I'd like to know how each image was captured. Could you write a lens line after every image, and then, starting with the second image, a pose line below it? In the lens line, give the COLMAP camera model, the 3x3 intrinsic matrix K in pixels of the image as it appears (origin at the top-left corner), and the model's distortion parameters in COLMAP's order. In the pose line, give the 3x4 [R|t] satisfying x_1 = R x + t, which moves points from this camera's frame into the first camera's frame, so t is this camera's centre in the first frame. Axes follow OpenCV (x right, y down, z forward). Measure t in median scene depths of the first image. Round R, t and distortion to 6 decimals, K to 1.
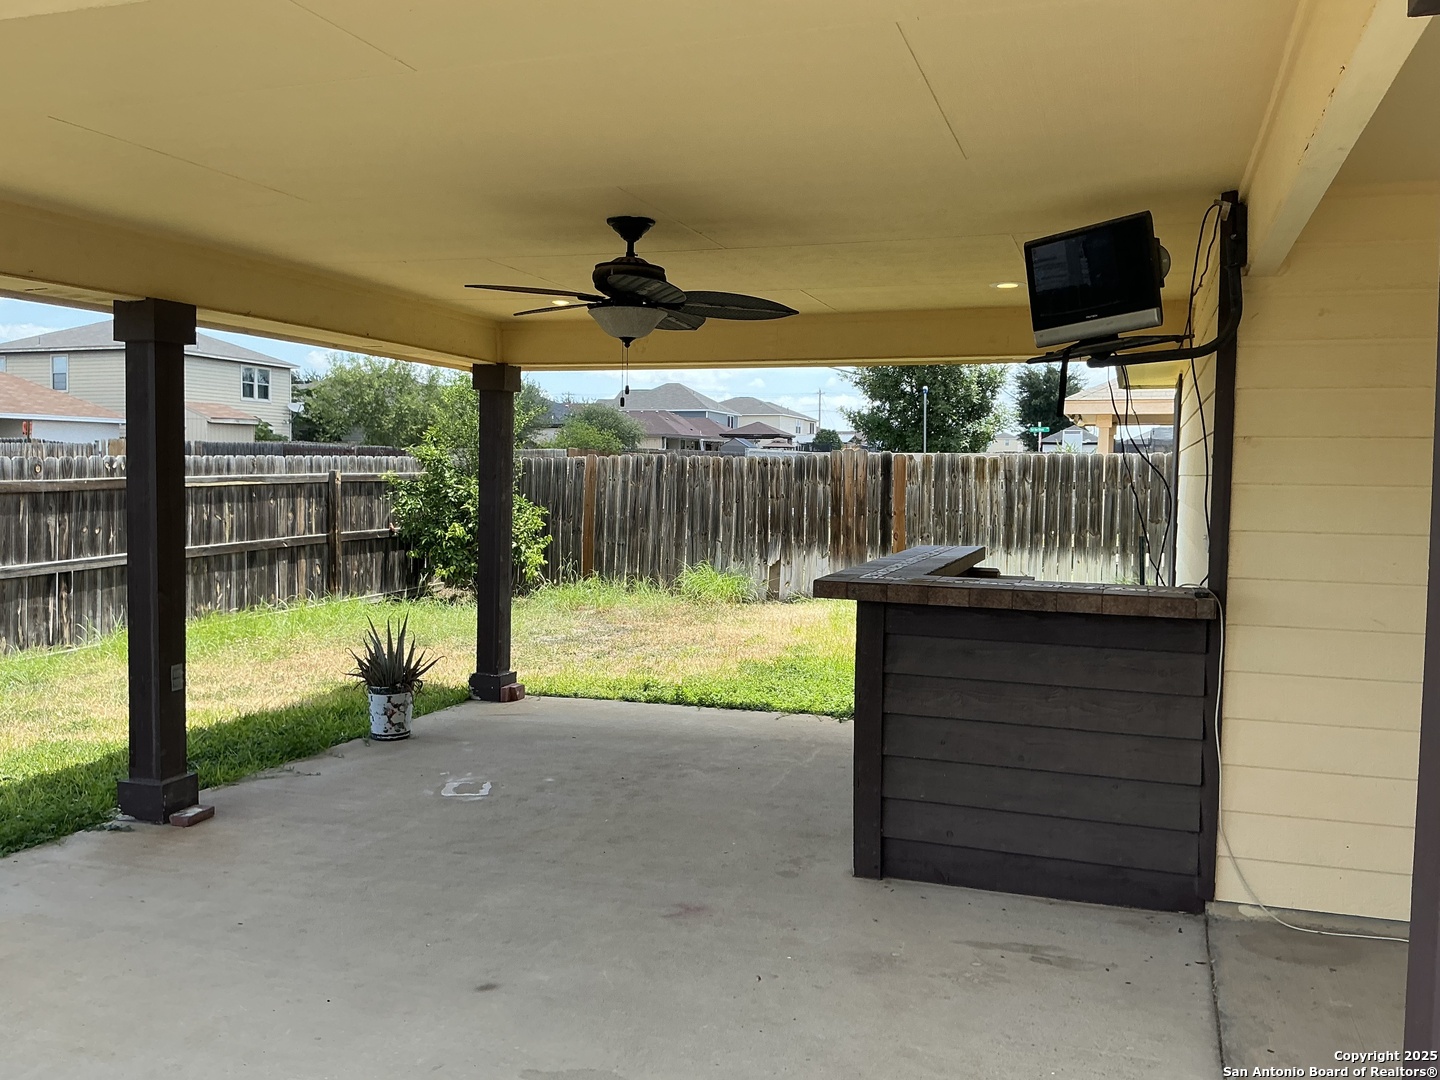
lens RADIAL K [[1193.5, 0, 720.0], [0, 1193.5, 540.0], [0, 0, 1]] dist [0.132779, -0.259908]
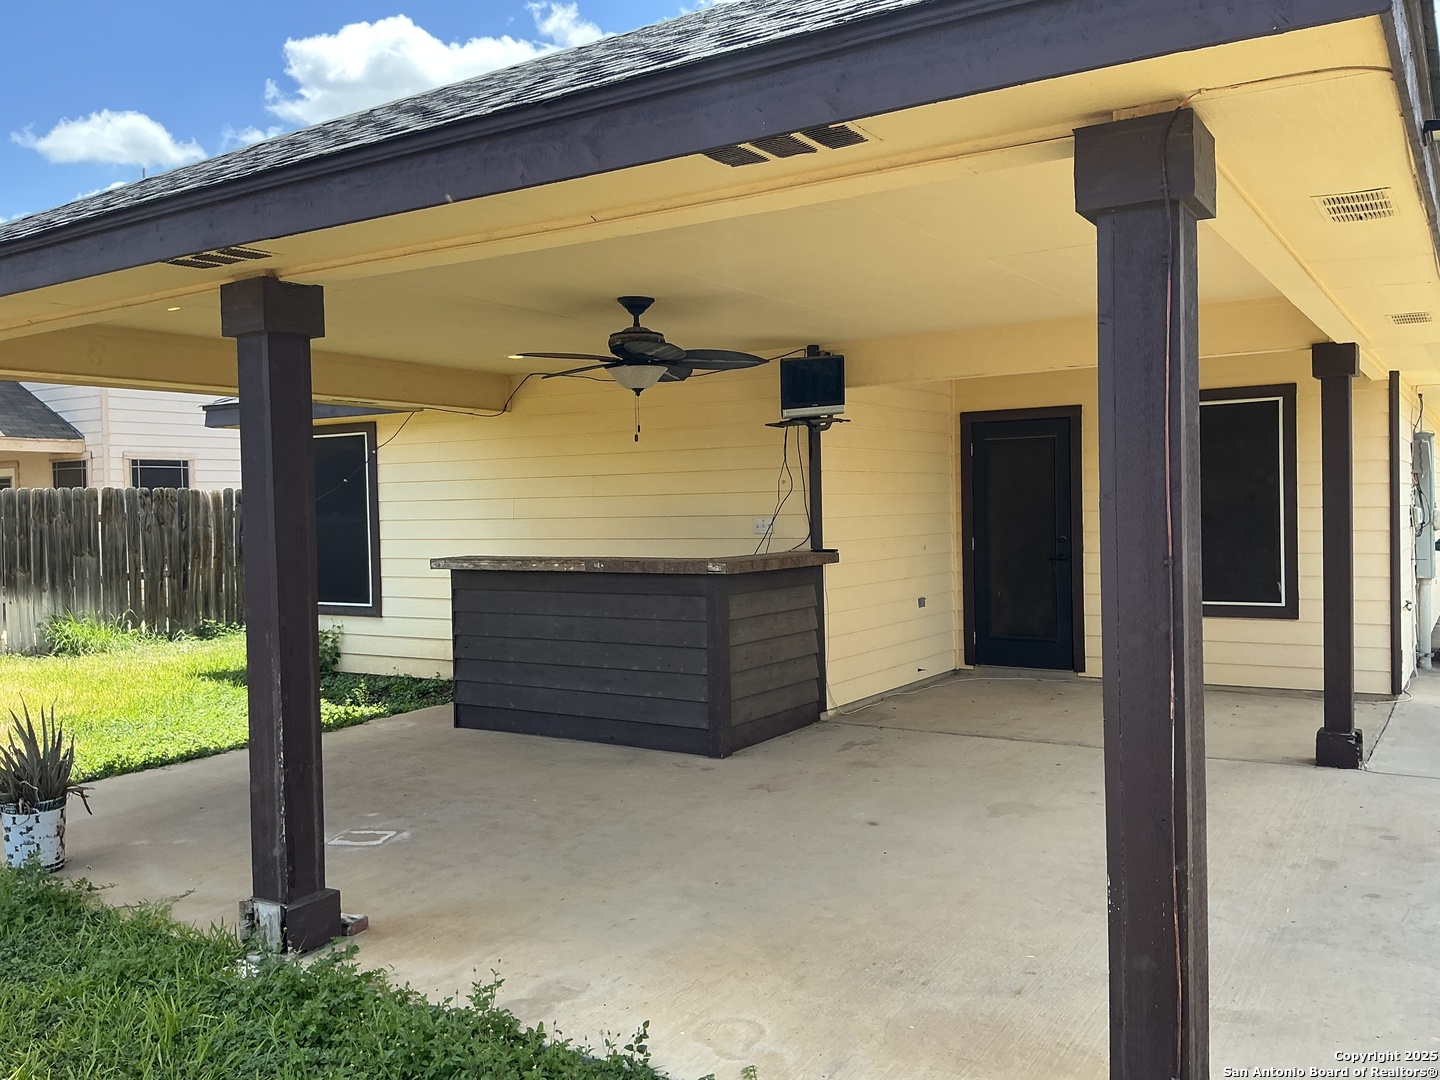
lens RADIAL K [[1193.5, 0, 720.0], [0, 1193.5, 540.0], [0, 0, 1]] dist [0.132779, -0.259908]
pose [[0.232974, -0.044387, 0.971469, -1.222728], [0.077924, 0.996598, 0.026848, -0.031830], [-0.969356, 0.069446, 0.235640, 0.577544]]
